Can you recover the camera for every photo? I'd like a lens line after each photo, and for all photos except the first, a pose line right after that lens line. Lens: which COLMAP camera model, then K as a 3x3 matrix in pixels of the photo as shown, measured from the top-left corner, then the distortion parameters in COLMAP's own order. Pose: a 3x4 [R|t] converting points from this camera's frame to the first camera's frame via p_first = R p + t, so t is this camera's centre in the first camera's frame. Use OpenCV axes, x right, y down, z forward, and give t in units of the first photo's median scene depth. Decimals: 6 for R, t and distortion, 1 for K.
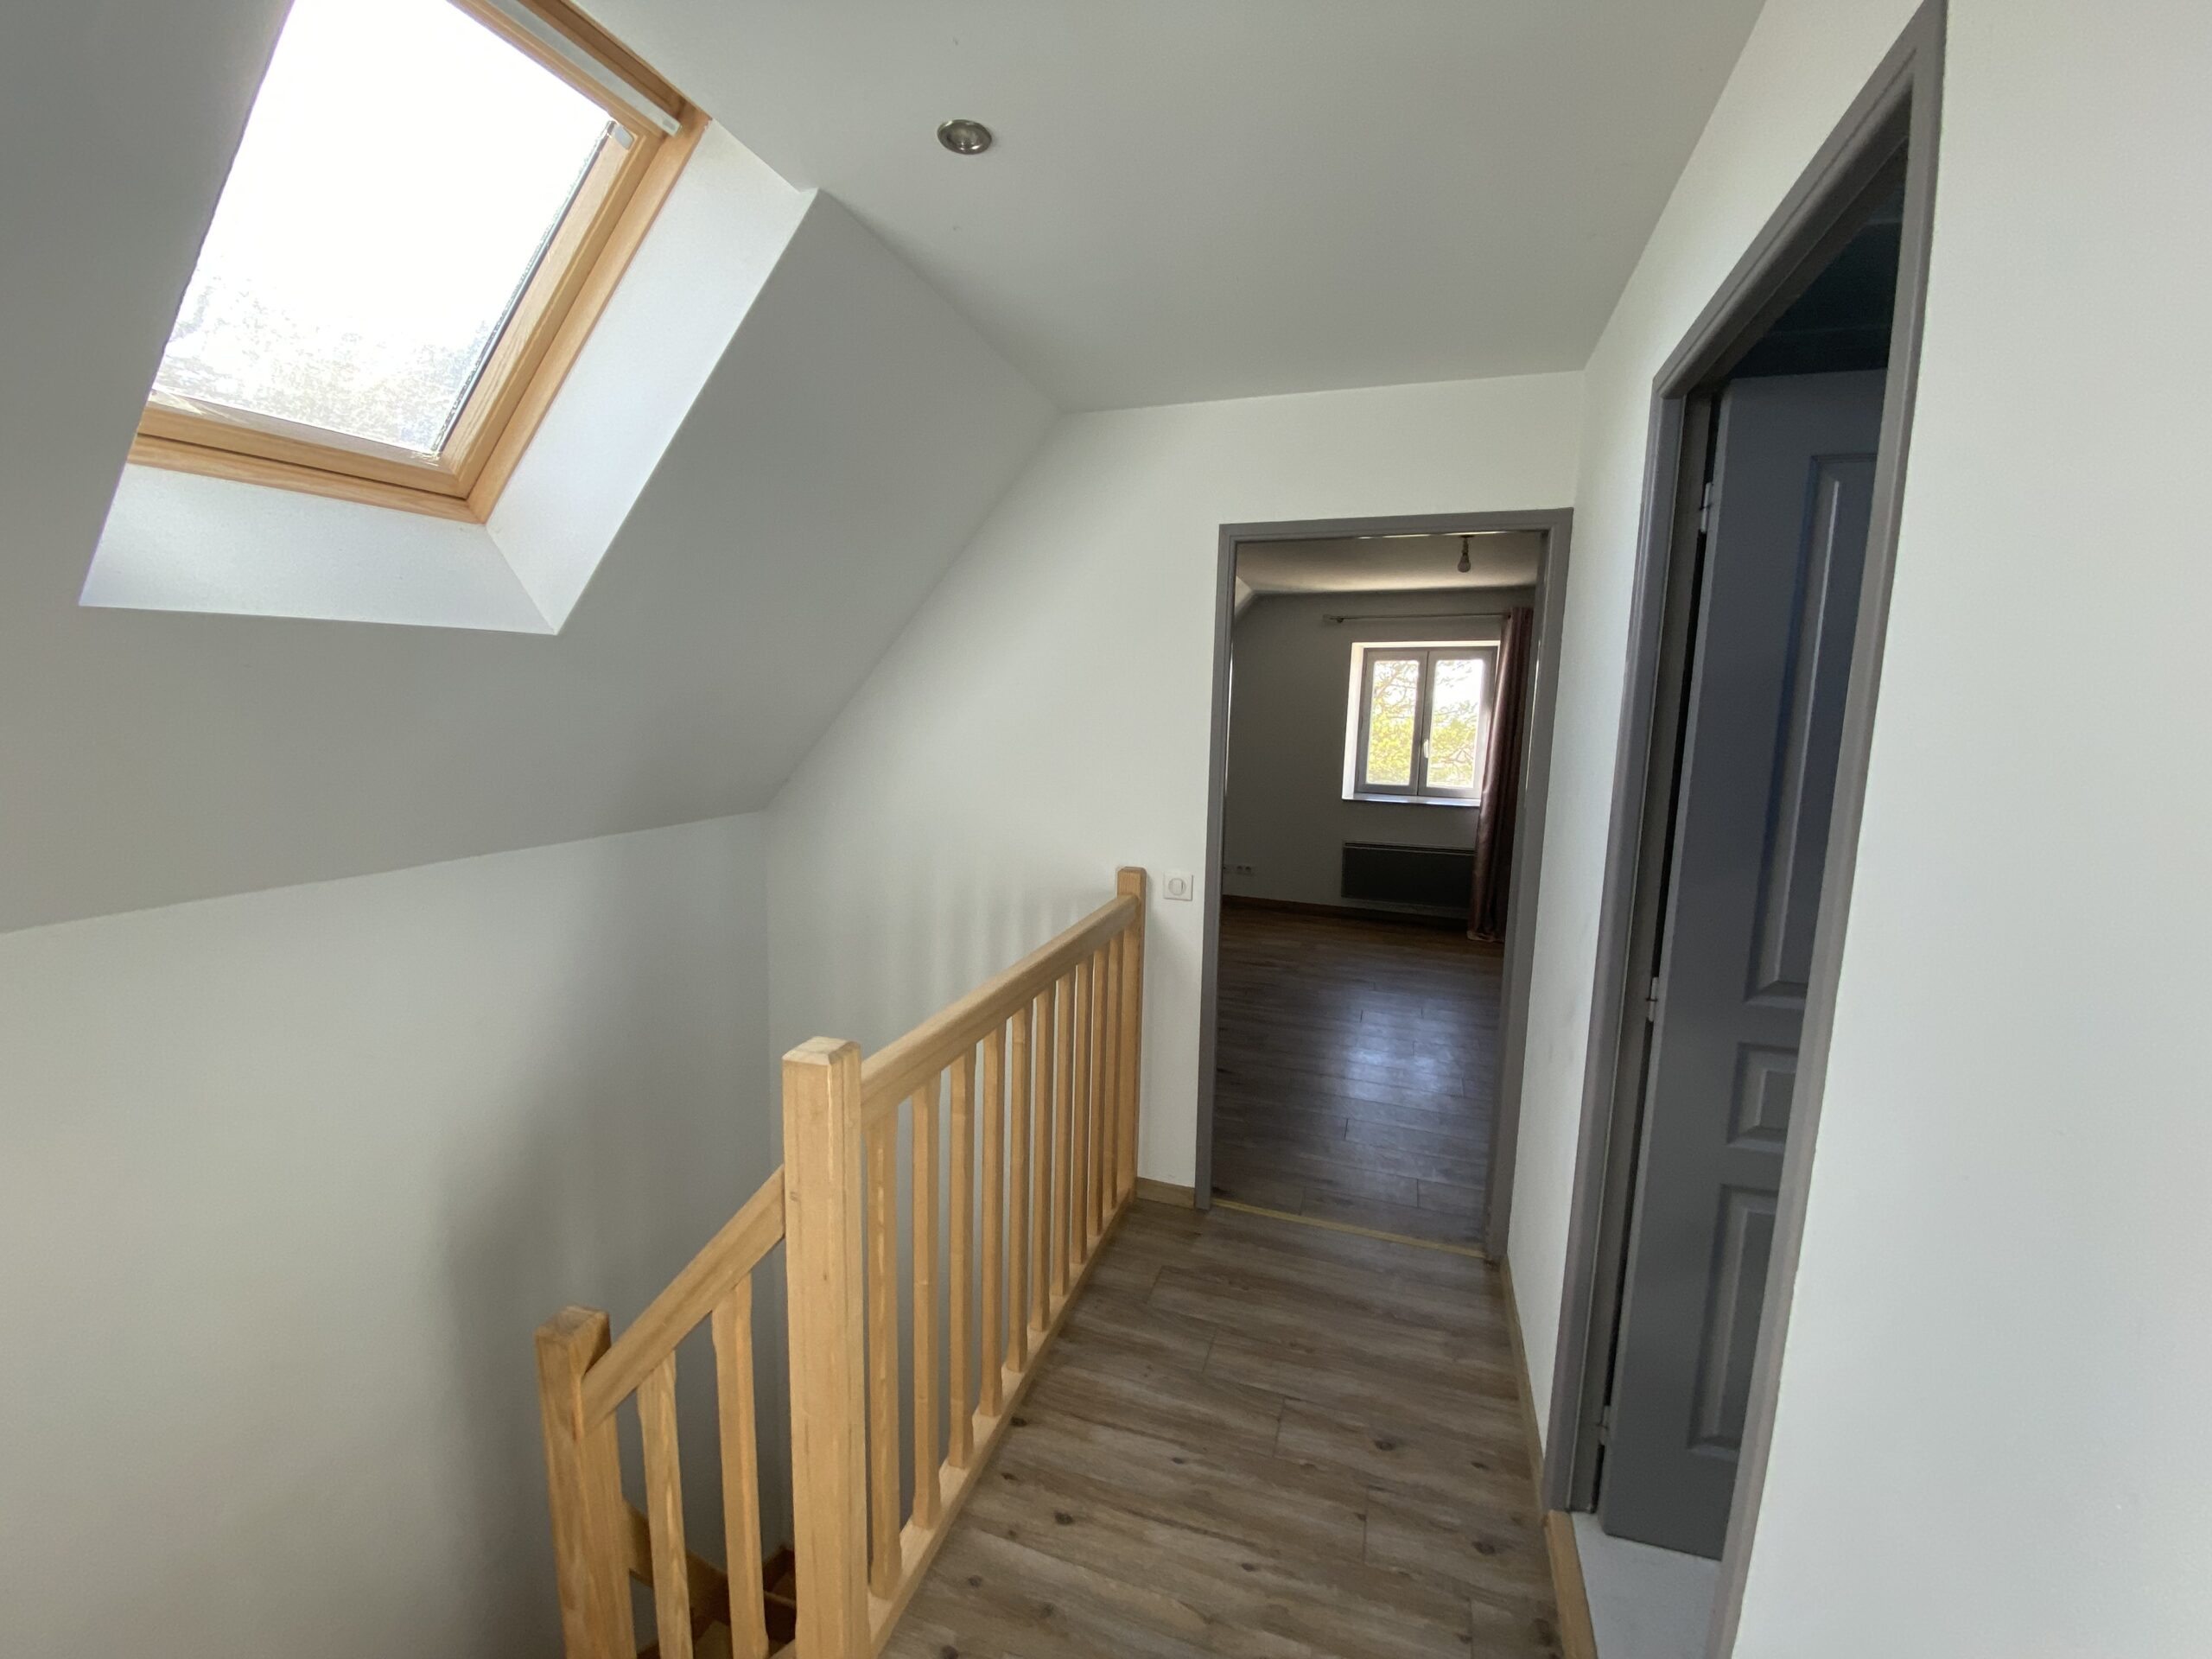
lens RADIAL K [[888.4, 0, 1106.0], [0, 888.4, 829.5], [0, 0, 1]] dist [0.019264, -0.018016]
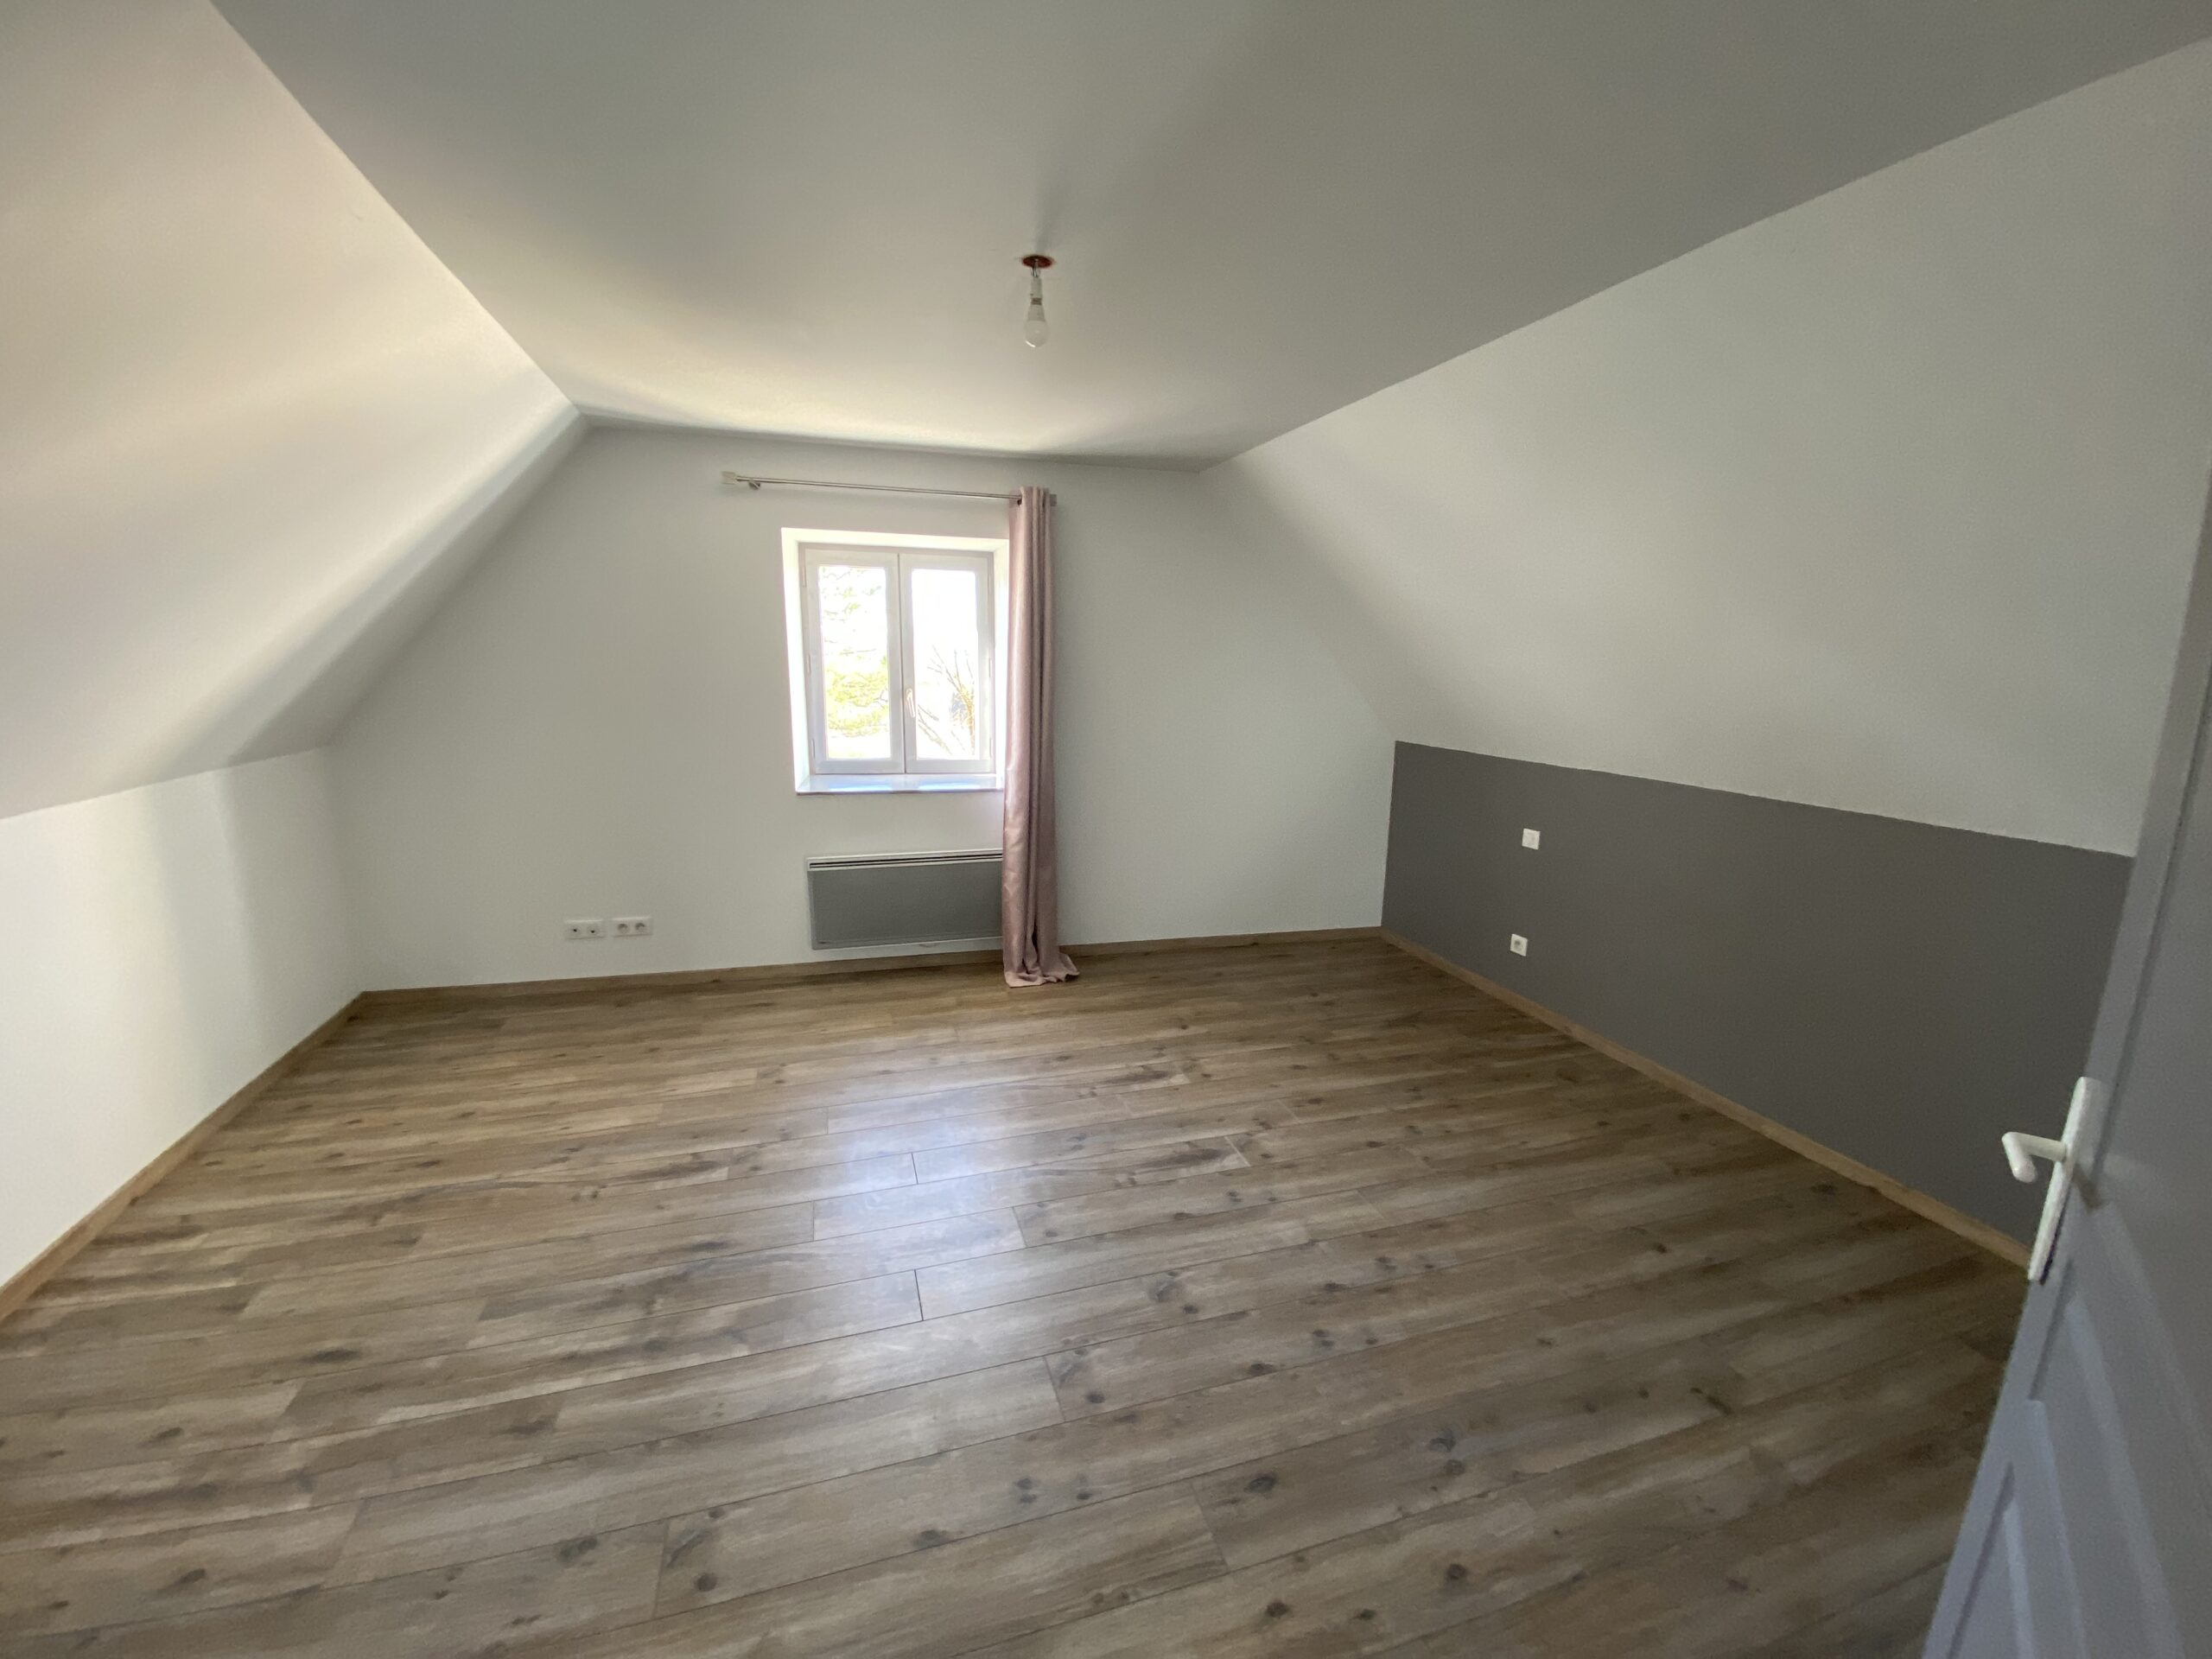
lens RADIAL K [[888.4, 0, 1106.0], [0, 888.4, 829.5], [0, 0, 1]] dist [0.019264, -0.018016]
pose [[0.808614, -0.127441, 0.574371, 0.087993], [0.082332, 0.991163, 0.104010, -0.057918], [-0.582551, -0.036815, 0.811960, 0.394666]]
